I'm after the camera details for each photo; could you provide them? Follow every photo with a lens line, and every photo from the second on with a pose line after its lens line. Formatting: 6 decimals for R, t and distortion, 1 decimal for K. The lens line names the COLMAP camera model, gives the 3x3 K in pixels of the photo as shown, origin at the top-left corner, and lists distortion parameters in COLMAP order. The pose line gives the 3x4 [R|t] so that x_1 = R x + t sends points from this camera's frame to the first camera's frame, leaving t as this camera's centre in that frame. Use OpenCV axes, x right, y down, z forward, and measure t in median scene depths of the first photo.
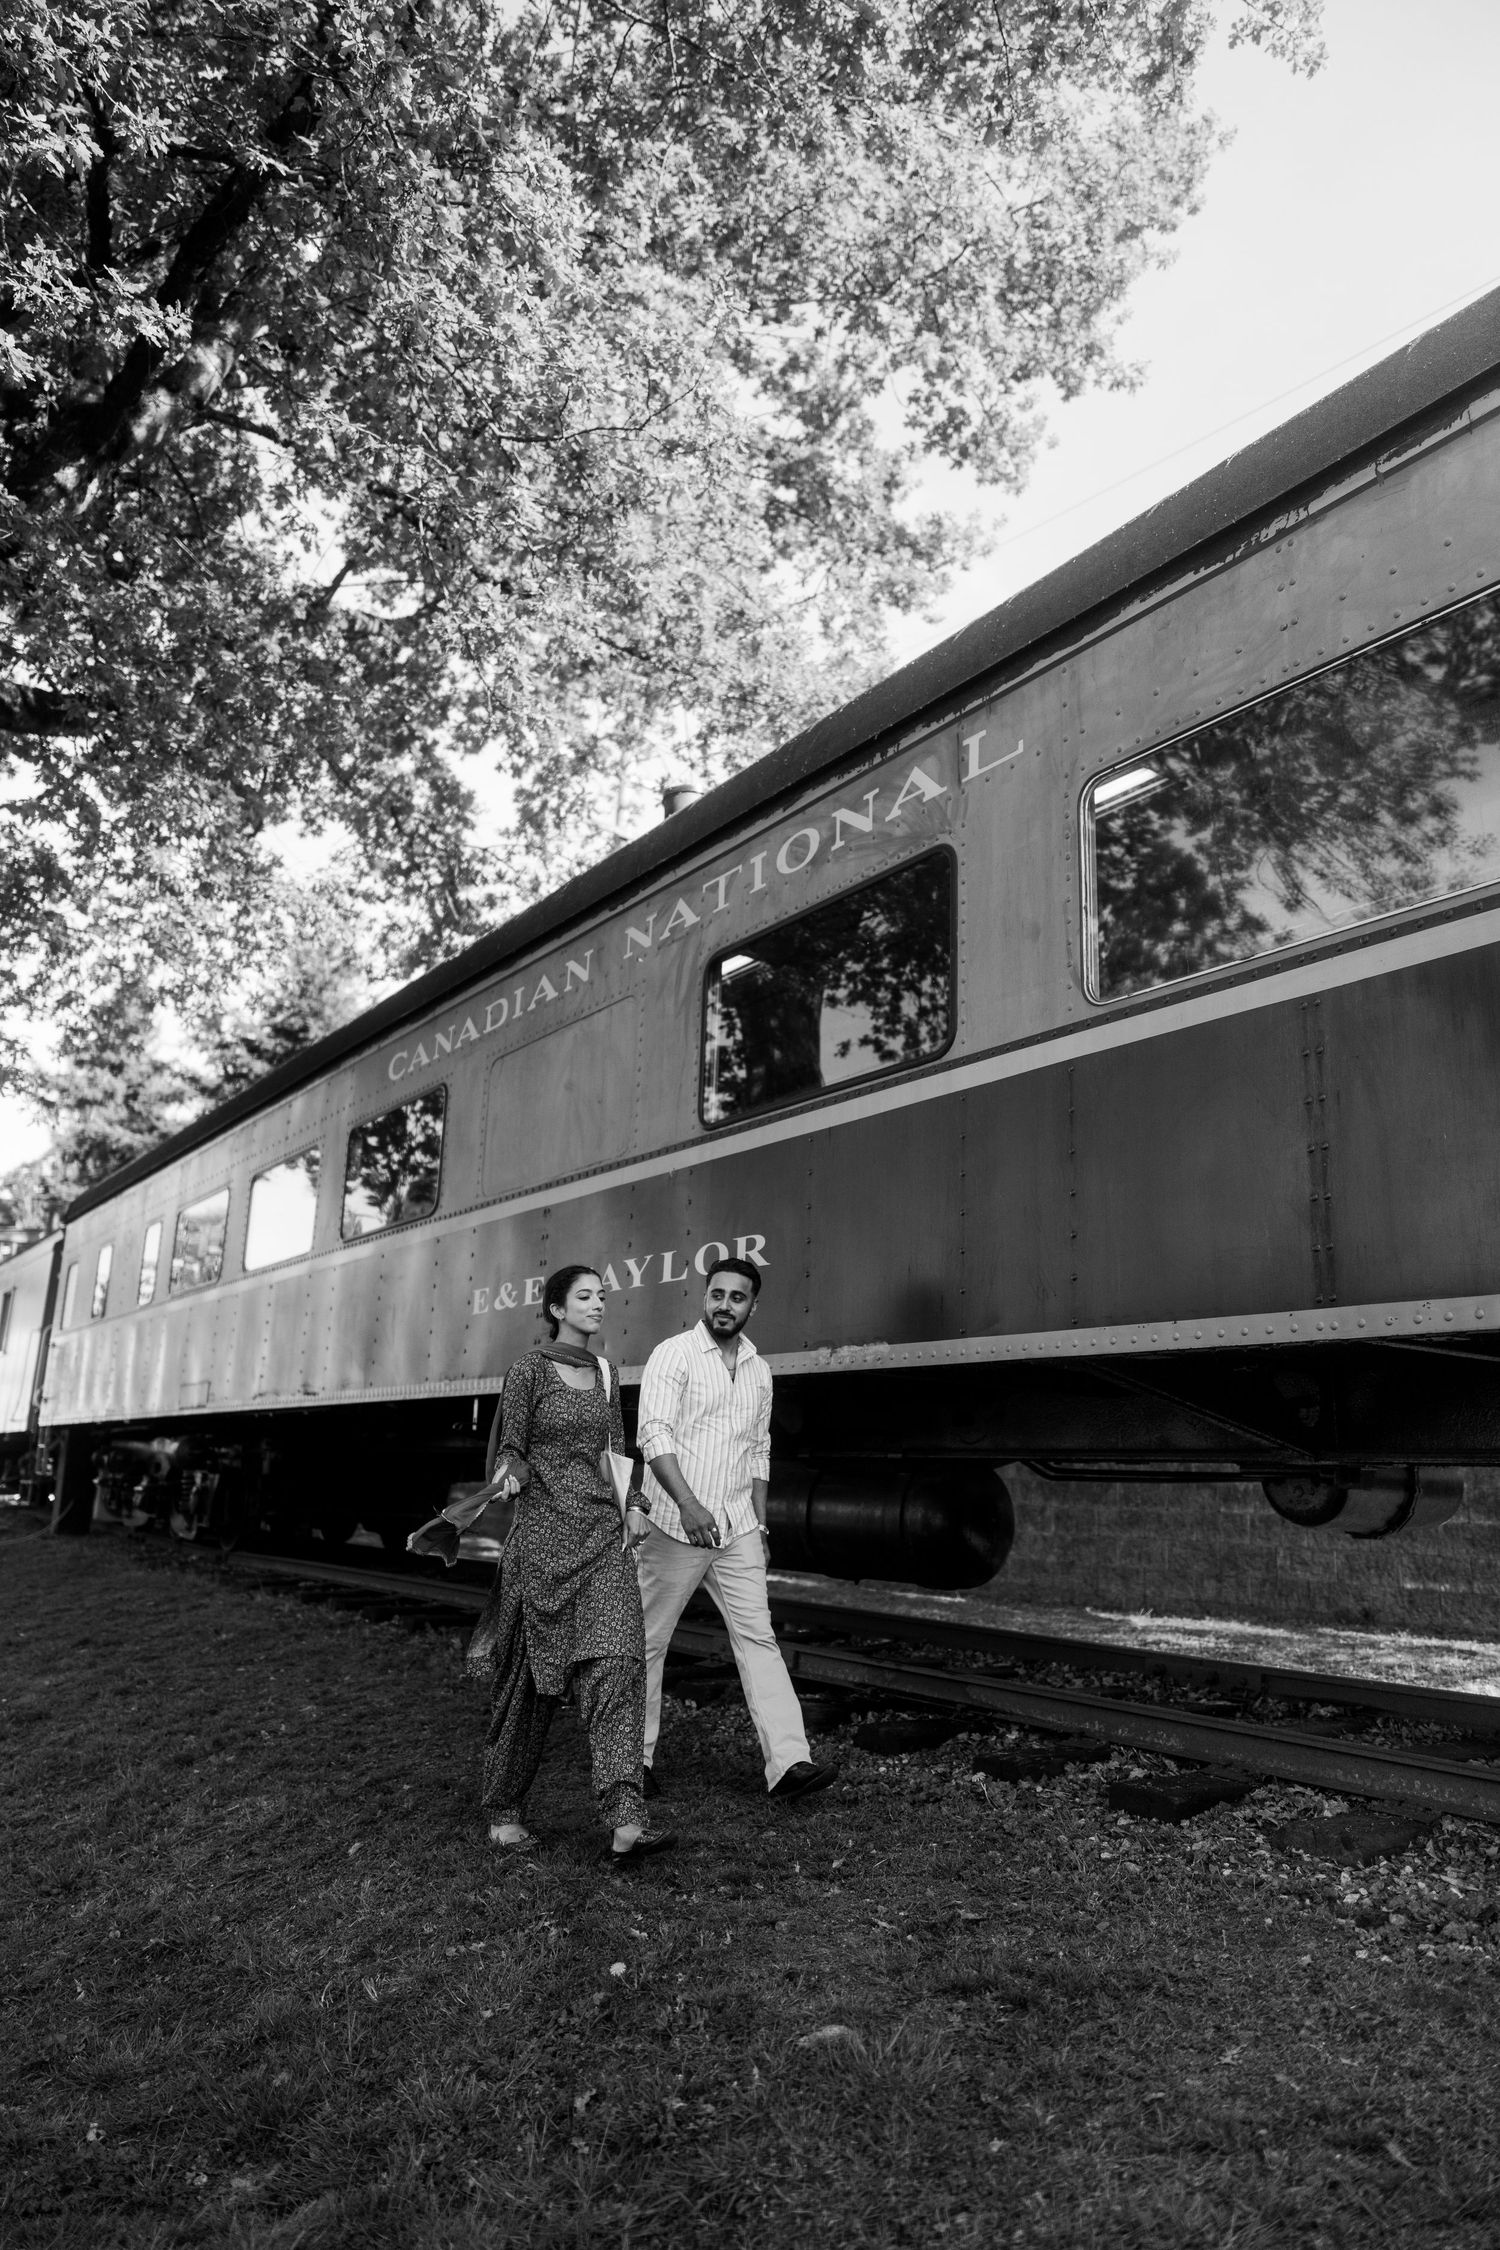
lens RADIAL K [[1467.3, 0, 750.0], [0, 1467.3, 1125.0], [0, 0, 1]] dist [0.002407, -0.003046]
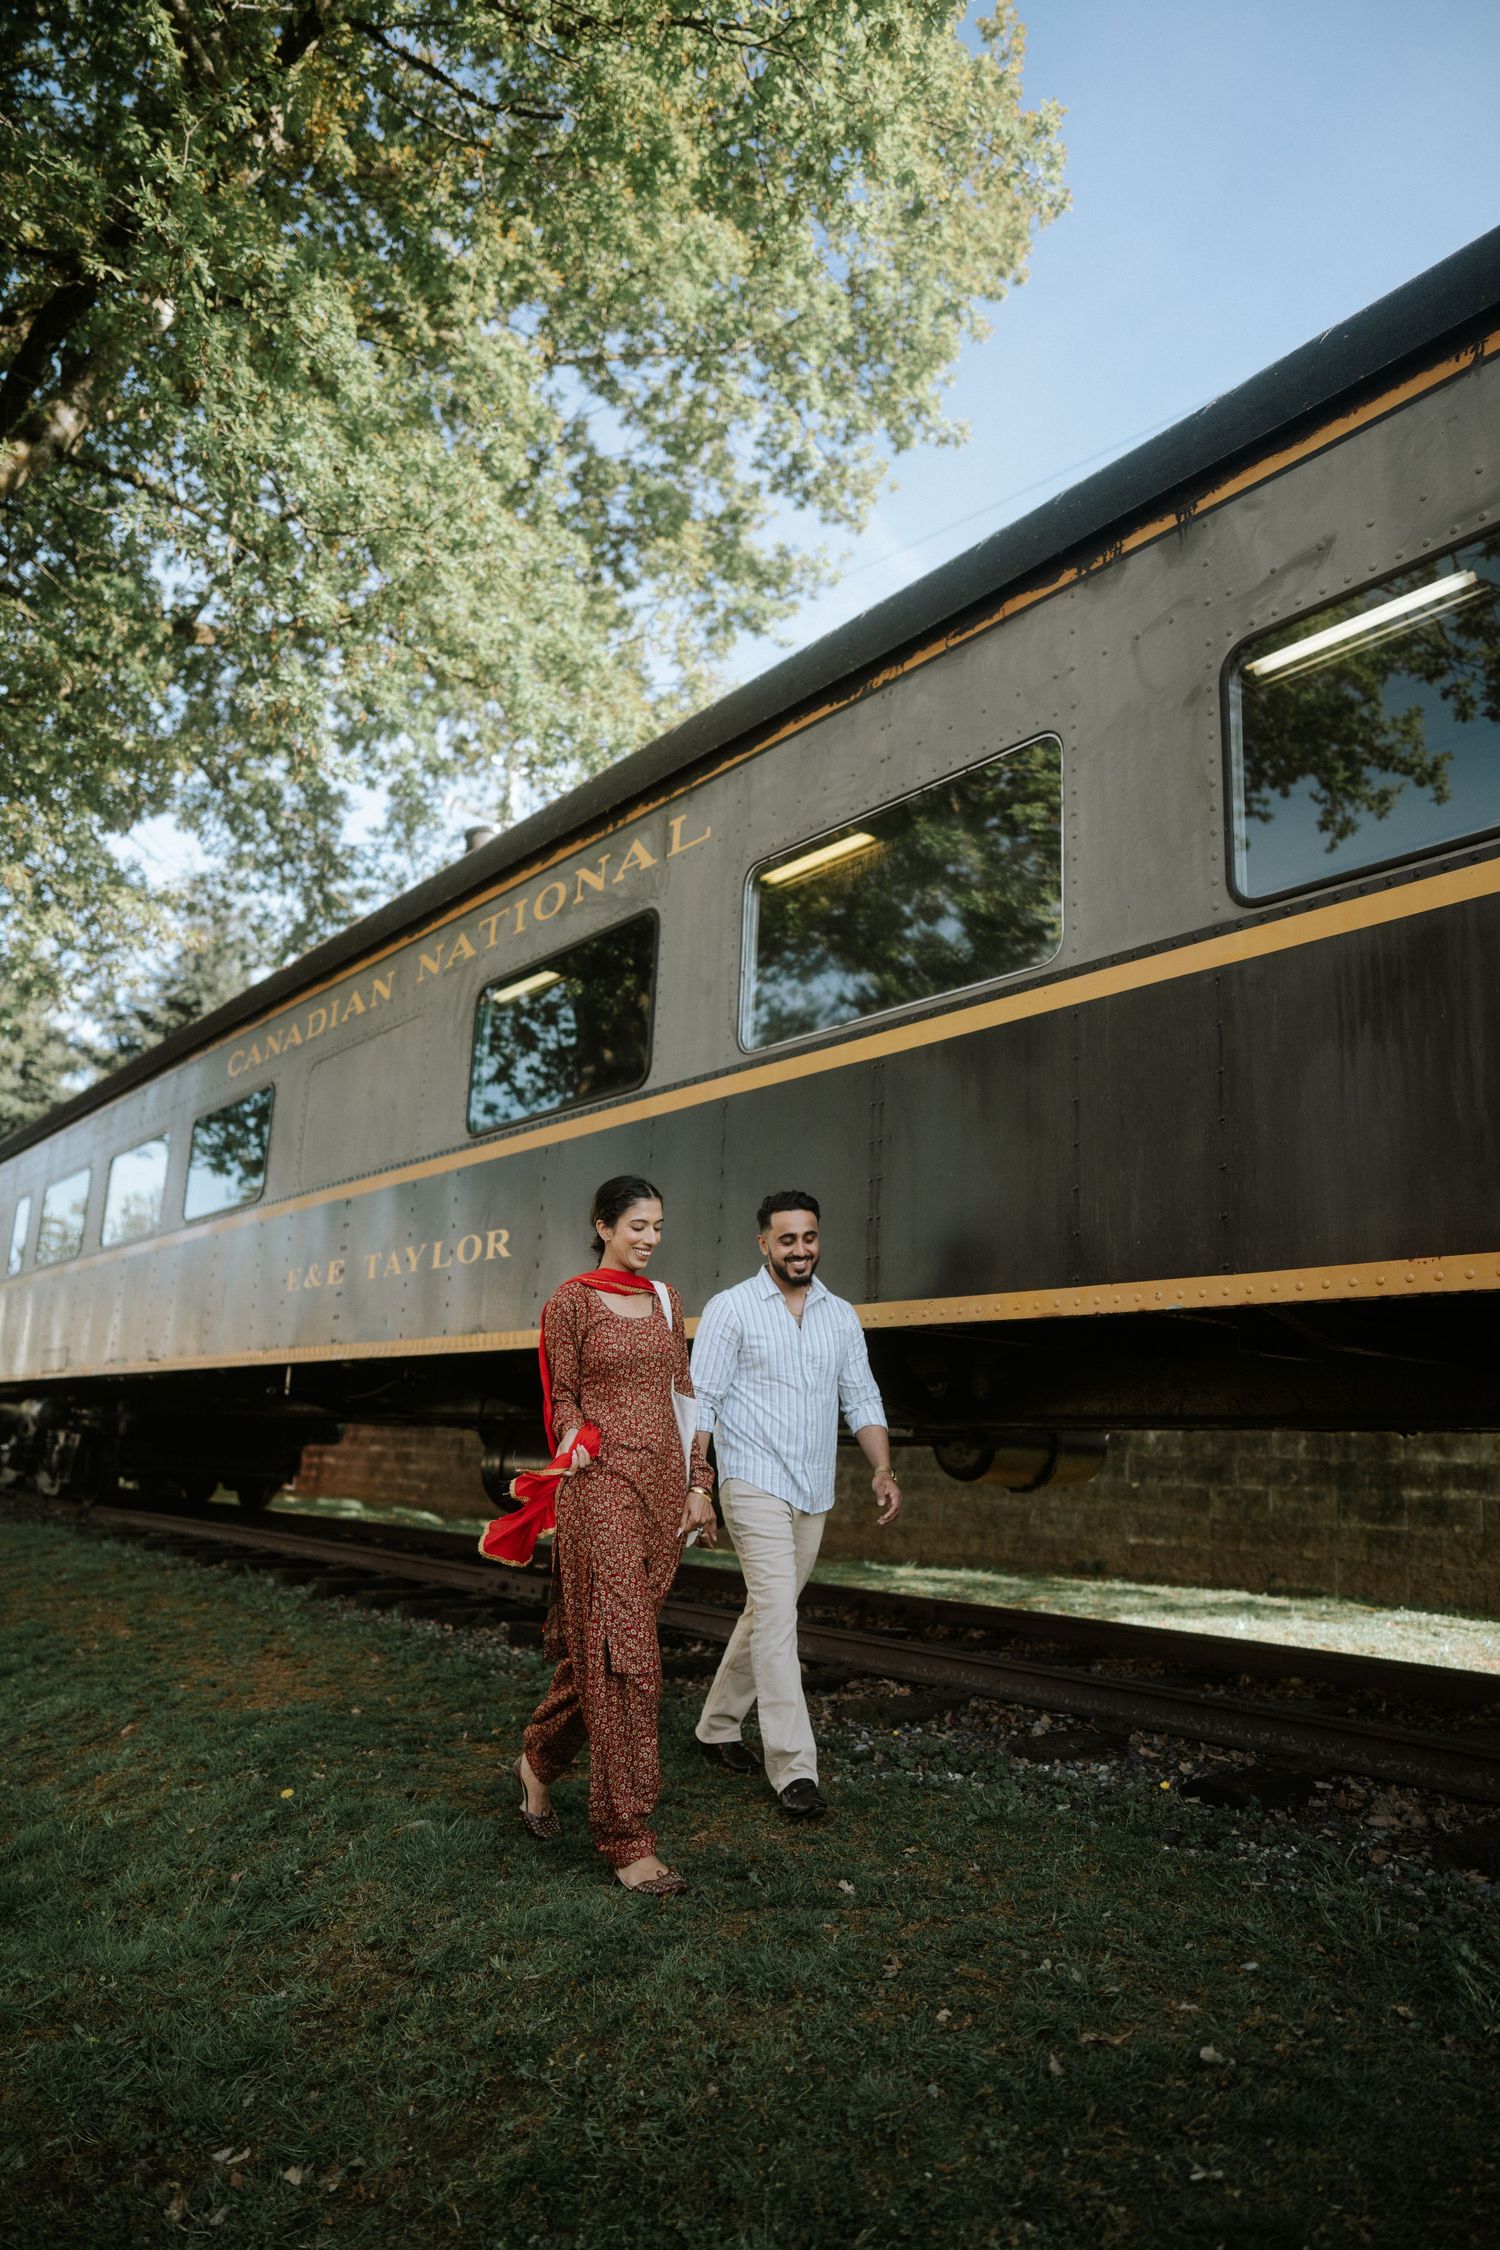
lens RADIAL K [[1476.9, 0, 750.0], [0, 1476.9, 1125.0], [0, 0, 1]] dist [-0.037713, 0.048373]
pose [[0.998438, 0.021054, 0.051762, 0.062795], [-0.021943, 0.999620, 0.016662, -0.014943], [-0.051391, -0.017772, 0.998520, -0.084517]]
